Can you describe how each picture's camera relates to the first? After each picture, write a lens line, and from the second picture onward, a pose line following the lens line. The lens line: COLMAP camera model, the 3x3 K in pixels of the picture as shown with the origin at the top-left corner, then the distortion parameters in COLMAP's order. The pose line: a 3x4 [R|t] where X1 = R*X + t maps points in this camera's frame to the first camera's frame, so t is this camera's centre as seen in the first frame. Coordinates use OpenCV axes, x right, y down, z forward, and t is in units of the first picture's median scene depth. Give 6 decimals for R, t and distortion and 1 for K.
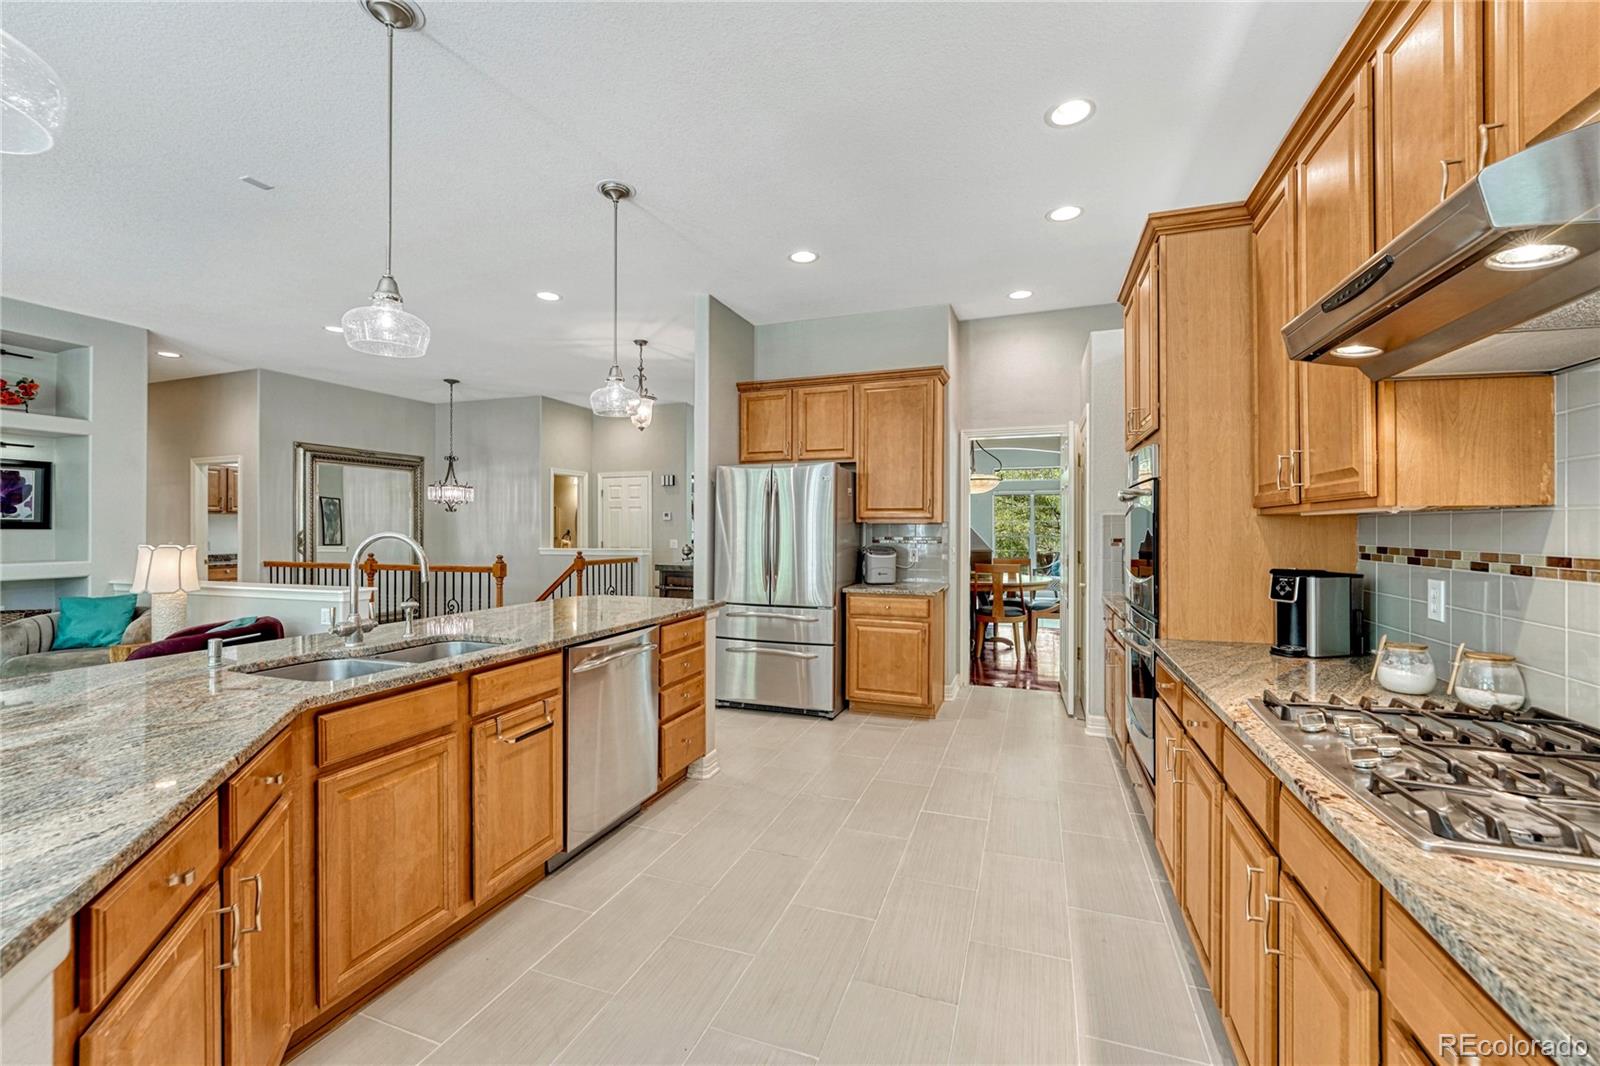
lens RADIAL K [[657.5, 0, 797.5], [0, 657.5, 528.8], [0, 0, 1]] dist [-0.016339, 0.005101]
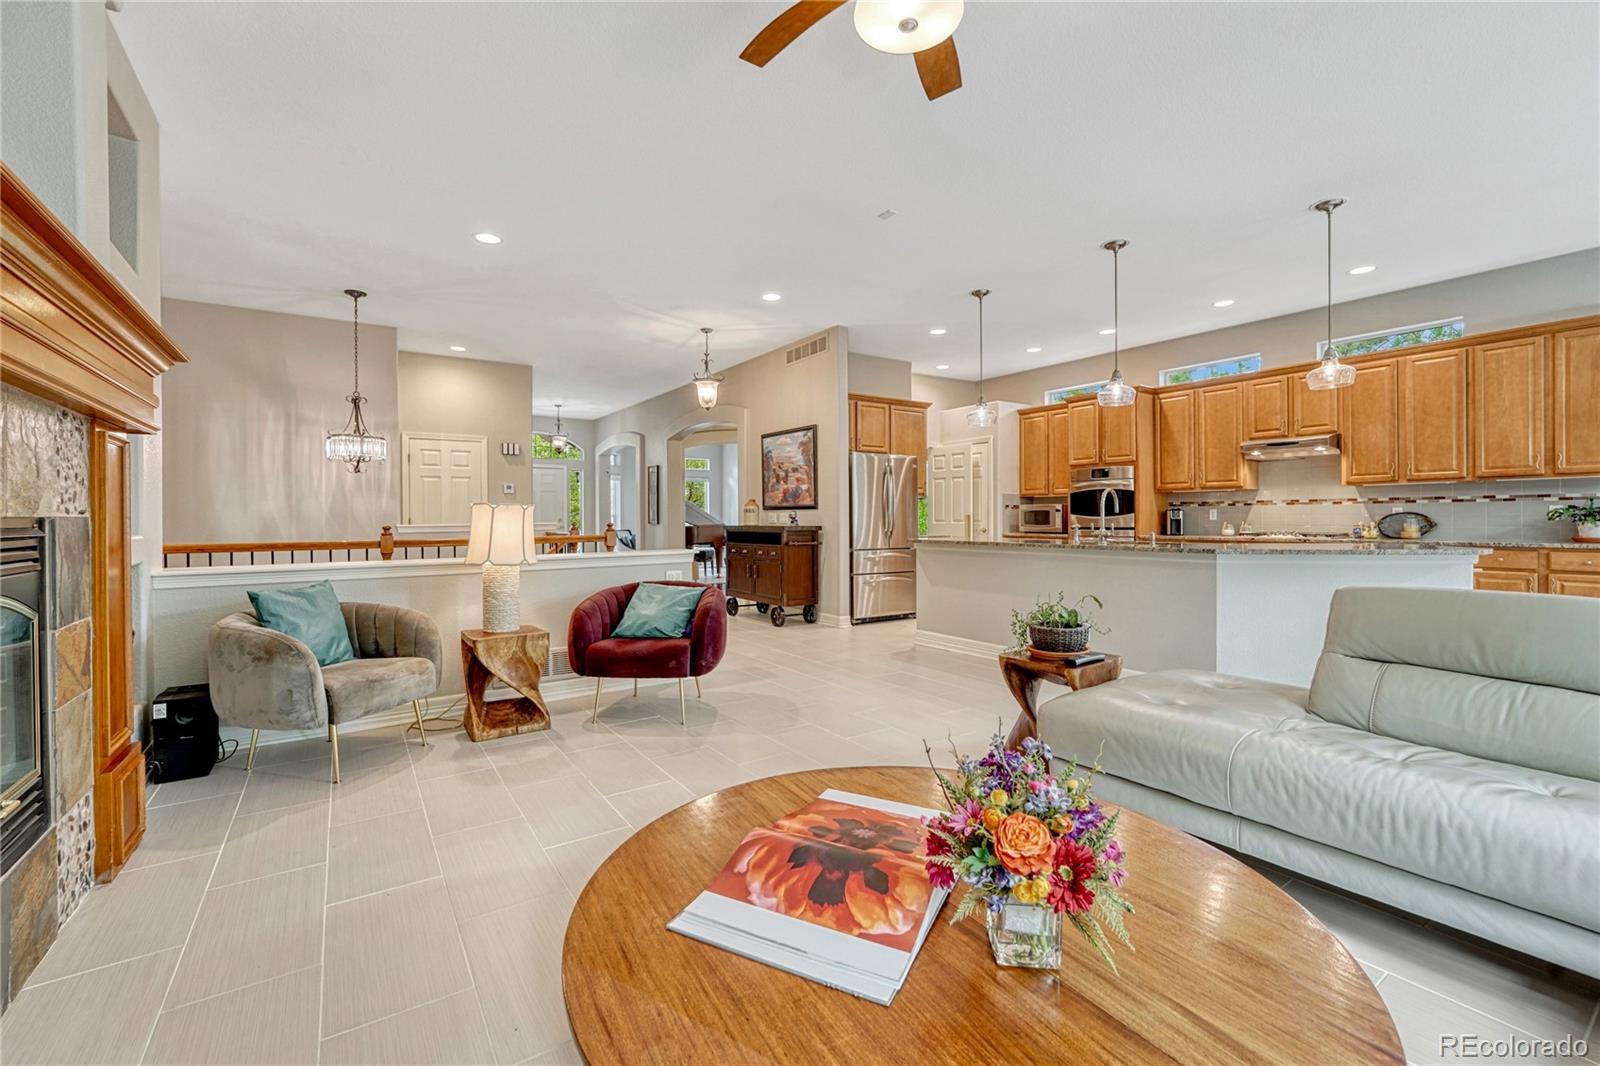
lens RADIAL K [[657.5, 0, 814.8], [0, 657.5, 525.4], [0, 0, 1]] dist [-0.016339, 0.005101]
pose [[0.578622, -0.013207, 0.815489, -1.193754], [0.005701, 0.999910, 0.012148, 0.038308], [-0.815576, -0.002380, 0.578645, 0.234970]]
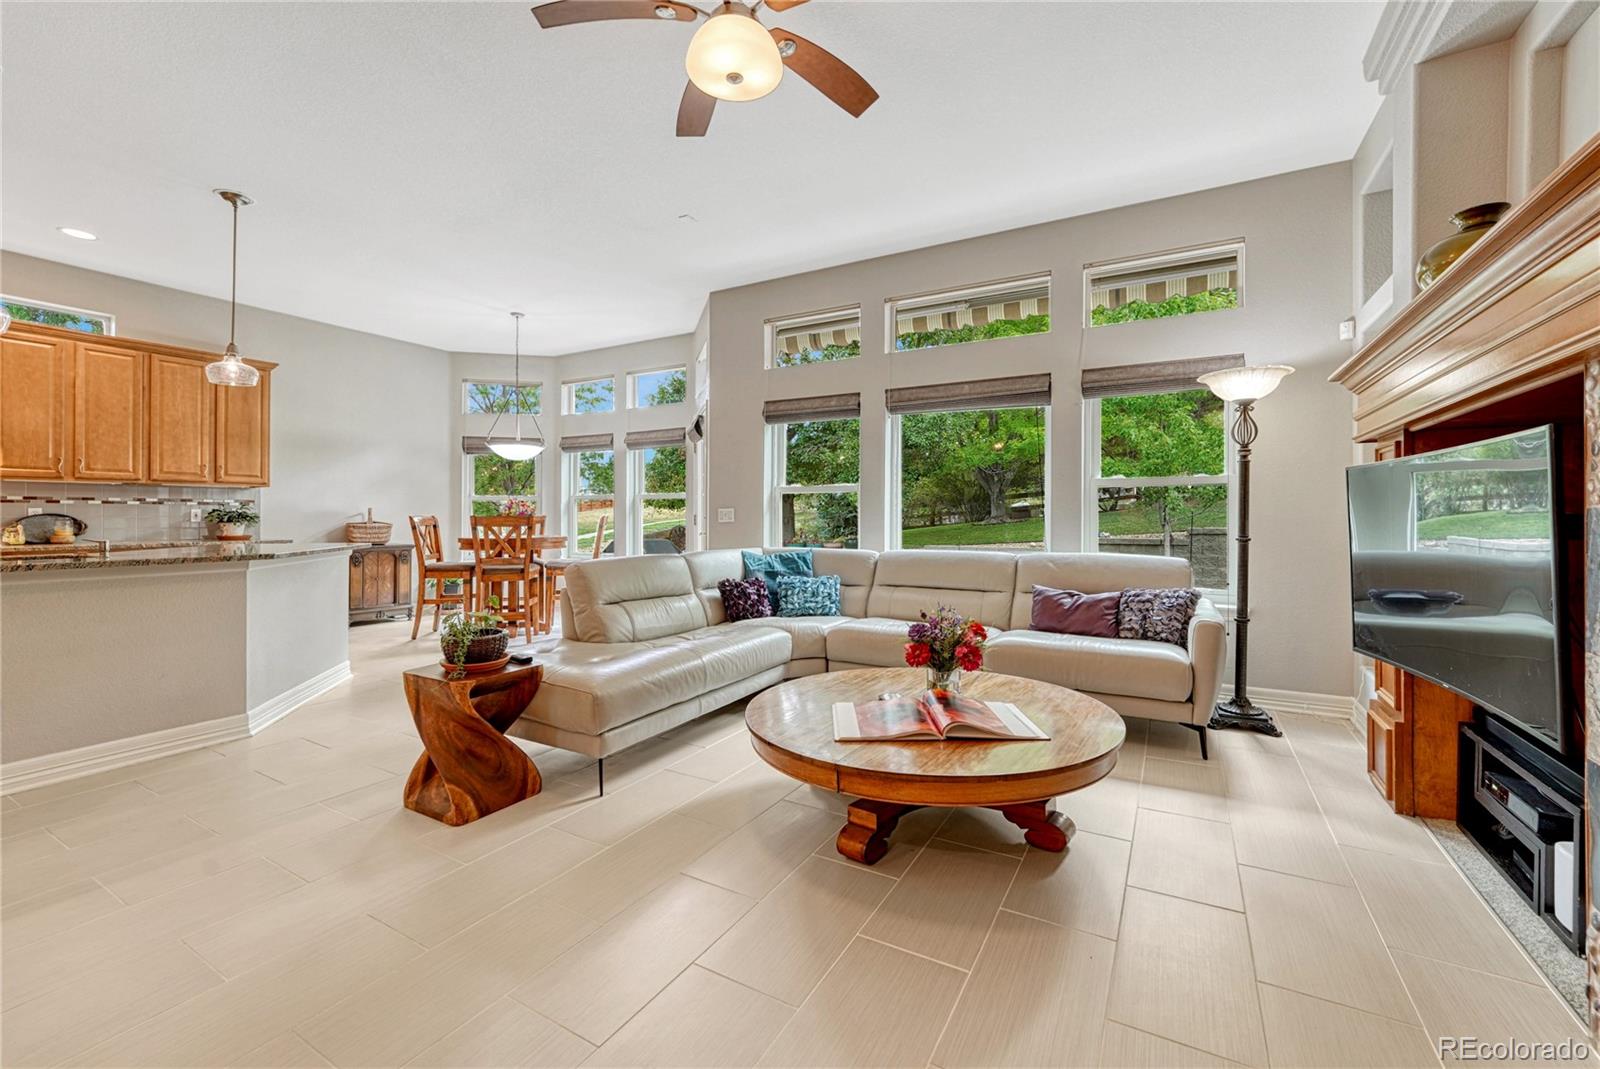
lens RADIAL K [[657.5, 0, 802.0], [0, 657.5, 508.8], [0, 0, 1]] dist [-0.016339, 0.005101]
pose [[-0.986579, 0.001628, 0.163274, -0.980748], [-0.000207, 0.999937, -0.011220, 0.038152], [-0.163282, -0.011104, -0.986517, 0.799359]]
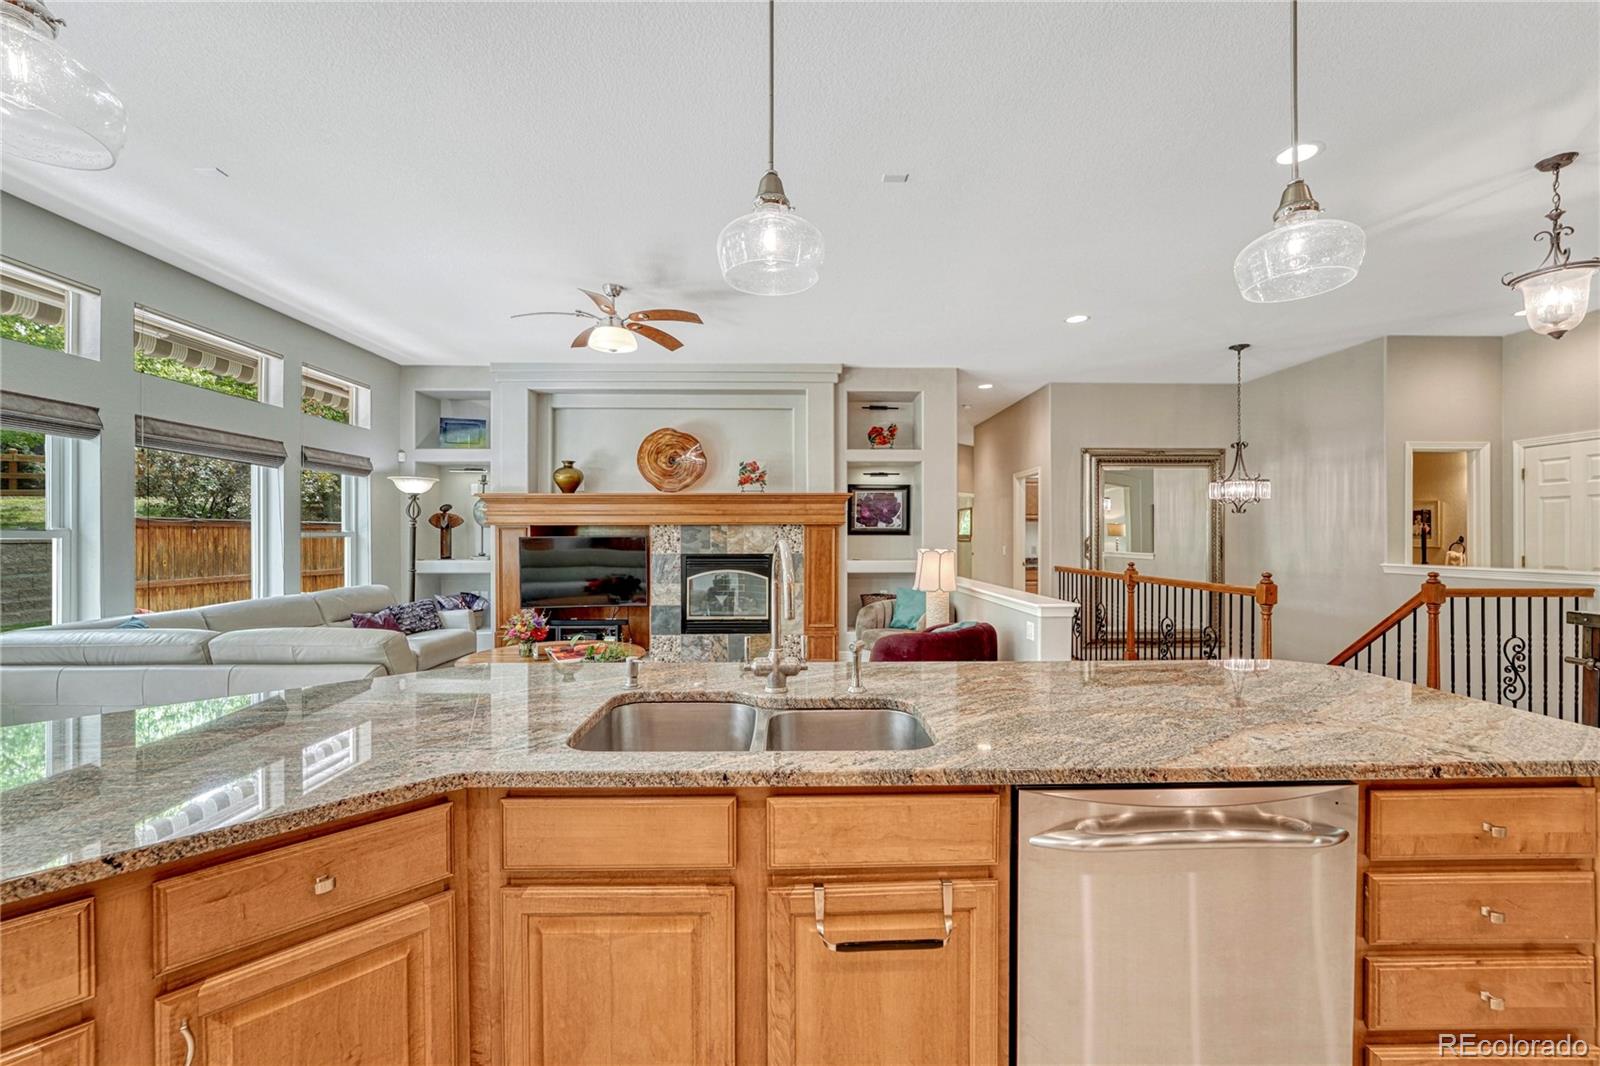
lens RADIAL K [[657.5, 0, 802.7], [0, 657.5, 536.3], [0, 0, 1]] dist [-0.016339, 0.005101]
pose [[0.363187, 0.001237, -0.931715, 0.016094], [0.001160, 0.999998, 0.001780, -0.000515], [0.931715, -0.001727, 0.363185, 0.318156]]
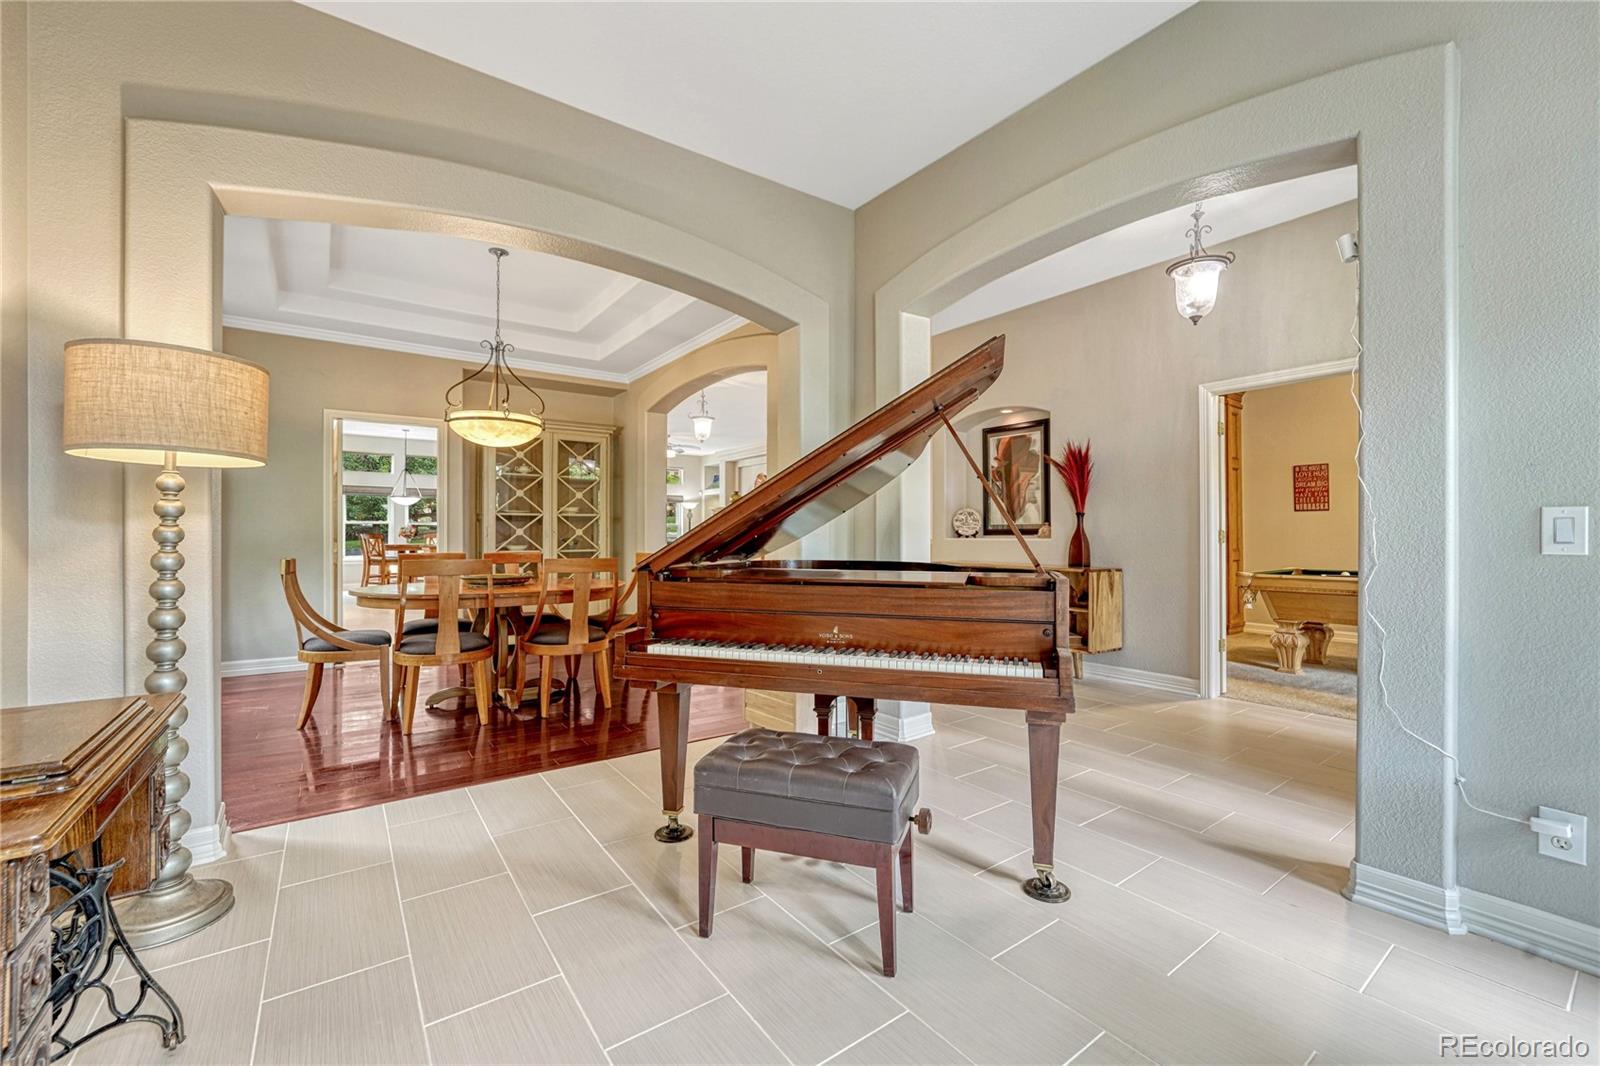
lens RADIAL K [[657.5, 0, 808.0], [0, 657.5, 532.0], [0, 0, 1]] dist [-0.016339, 0.005101]
pose [[-0.554176, -0.005156, -0.832384, 0.847173], [-0.001204, 0.999985, -0.005392, 0.043626], [0.832399, -0.001986, -0.554173, 2.167062]]
